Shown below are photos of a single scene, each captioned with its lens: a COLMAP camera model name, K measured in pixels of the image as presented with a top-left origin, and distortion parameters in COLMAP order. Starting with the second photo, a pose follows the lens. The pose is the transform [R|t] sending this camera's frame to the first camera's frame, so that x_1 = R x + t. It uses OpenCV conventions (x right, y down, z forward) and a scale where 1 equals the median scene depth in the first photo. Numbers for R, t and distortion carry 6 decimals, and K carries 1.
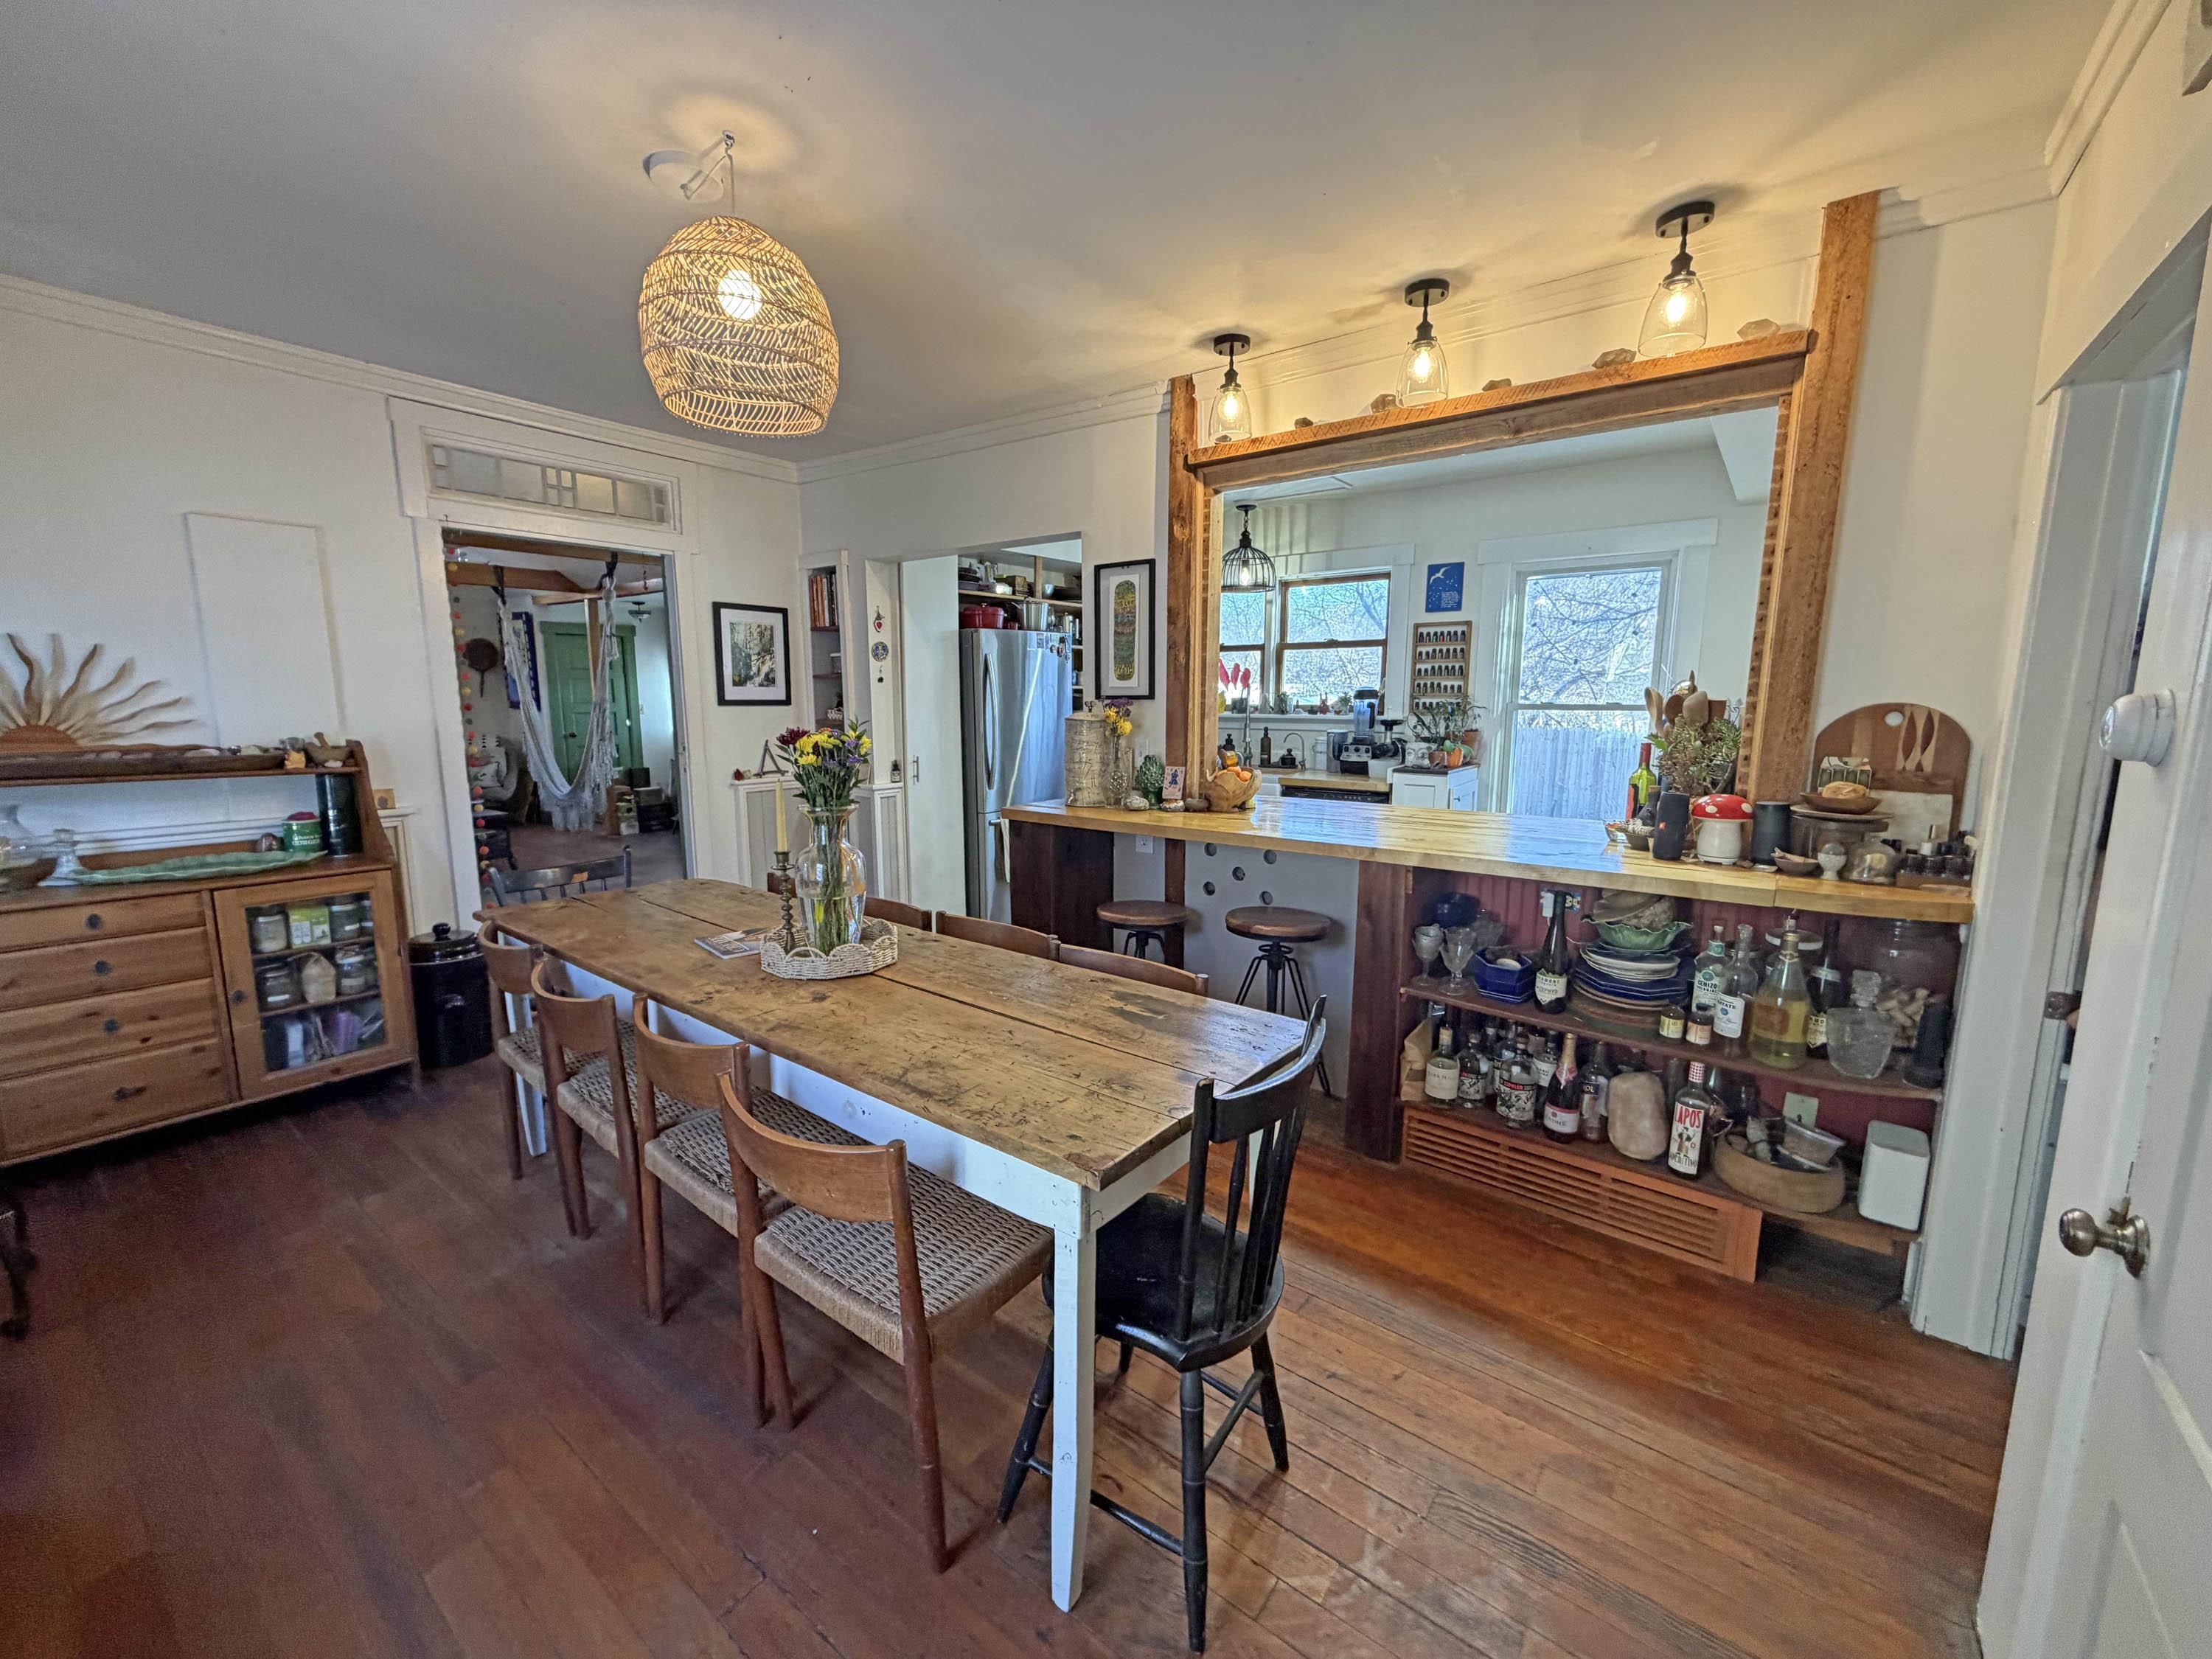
lens RADIAL K [[879.5, 0, 1097.3], [0, 879.5, 829.9], [0, 0, 1]] dist [0.000789, 0.000154]
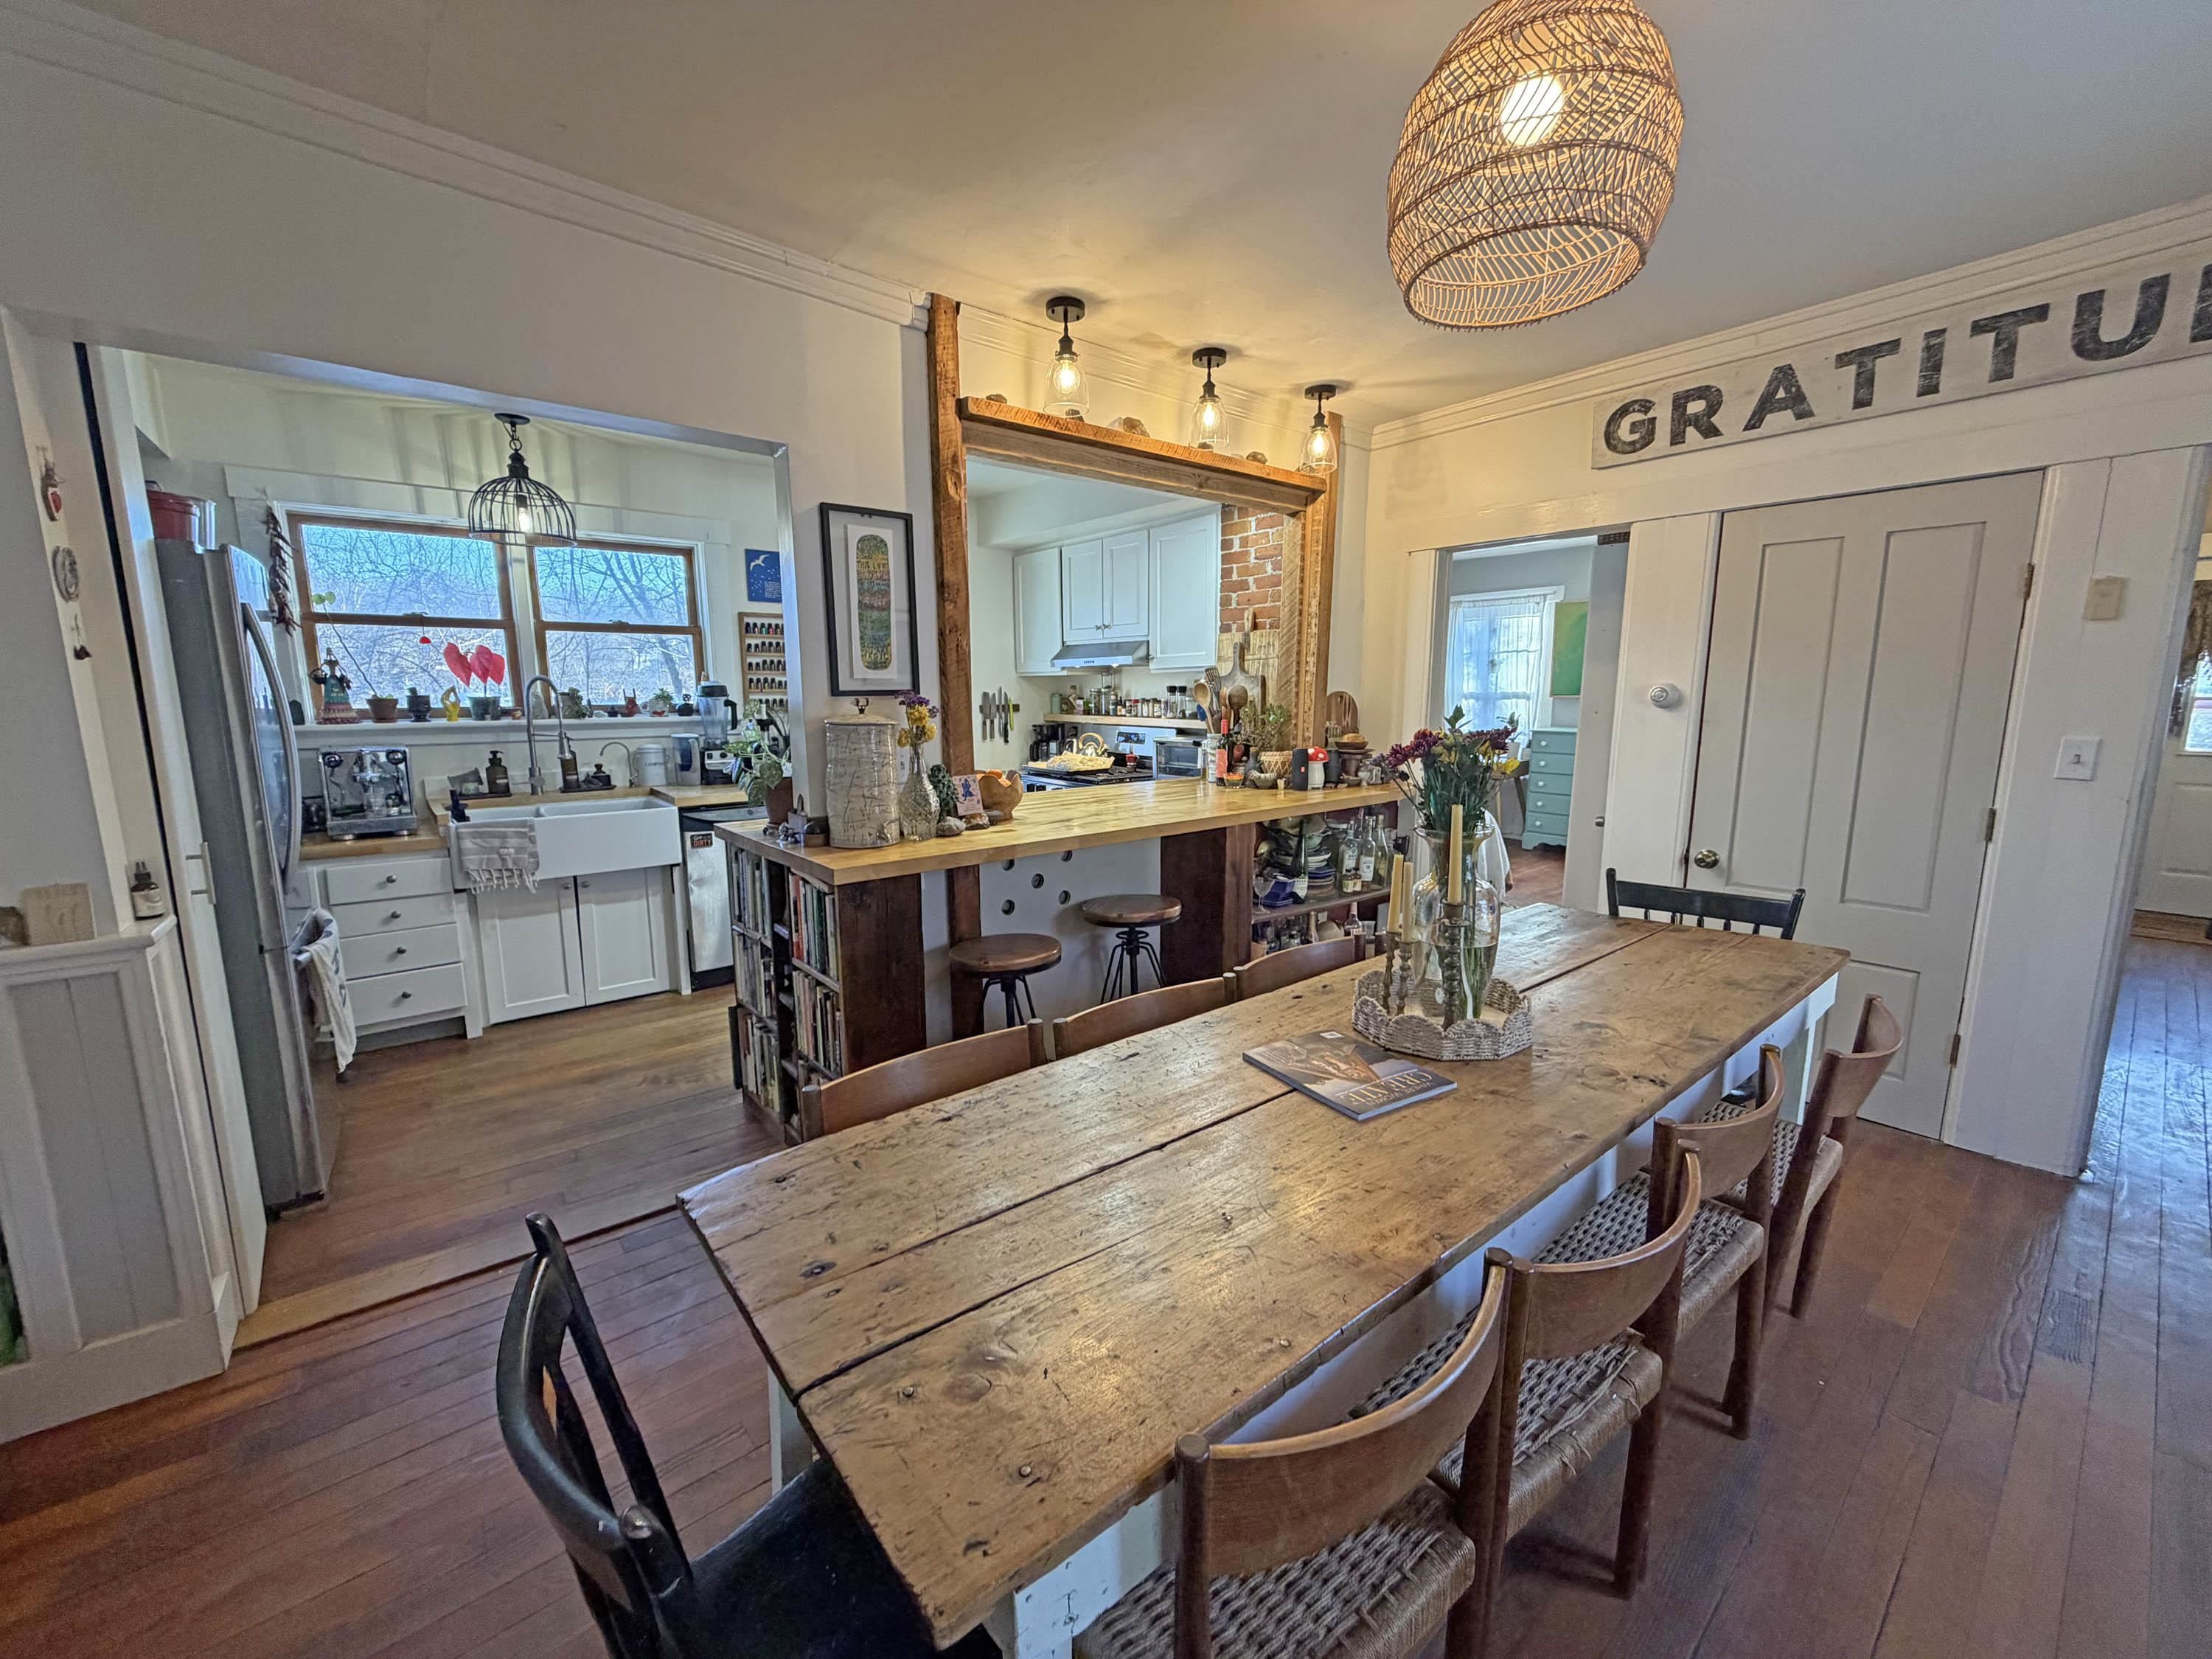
lens RADIAL K [[879.5, 0, 1097.3], [0, 879.5, 829.9], [0, 0, 1]] dist [0.000789, 0.000154]
pose [[0.230202, -0.154719, 0.960765, -0.515288], [0.154269, 0.980598, 0.120950, -0.076828], [-0.960837, 0.120373, 0.249604, 0.508235]]
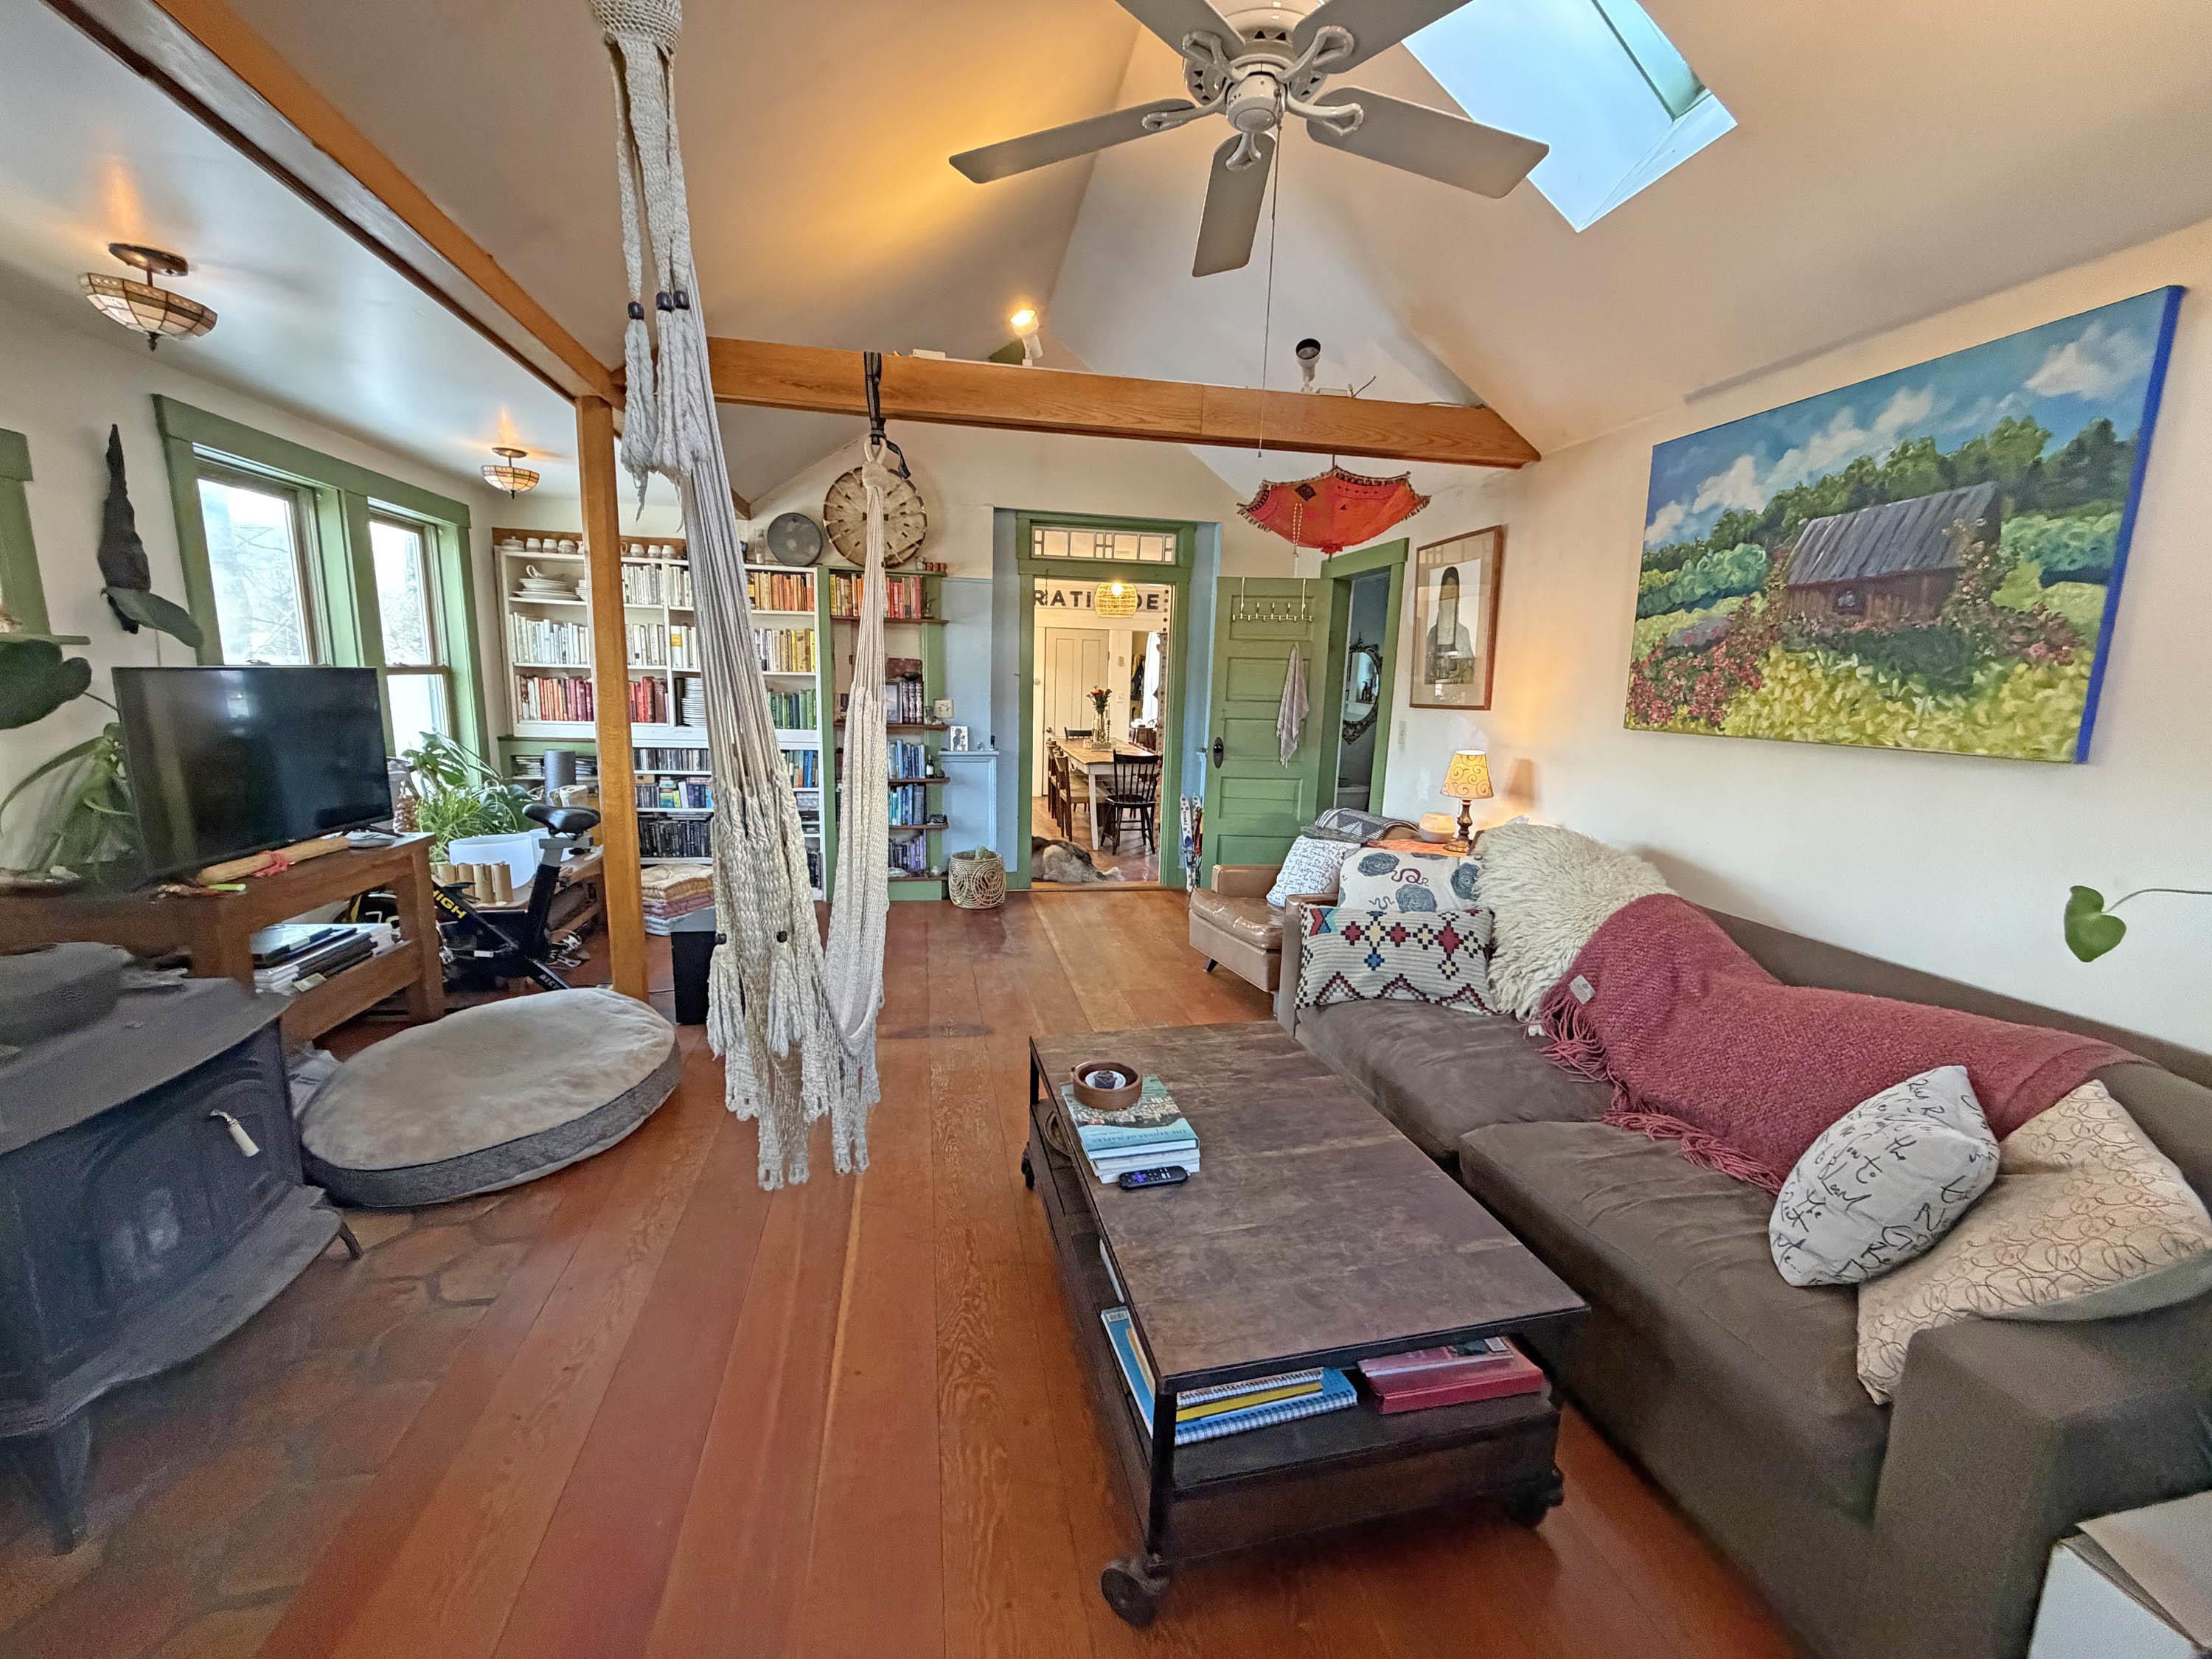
lens RADIAL K [[879.5, 0, 1097.3], [0, 879.5, 829.9], [0, 0, 1]] dist [0.000789, 0.000154]
pose [[-0.746564, -0.137133, 0.651027, -1.379803], [0.073542, 0.955521, 0.285606, -0.297868], [-0.661236, 0.261100, -0.703273, 1.836687]]
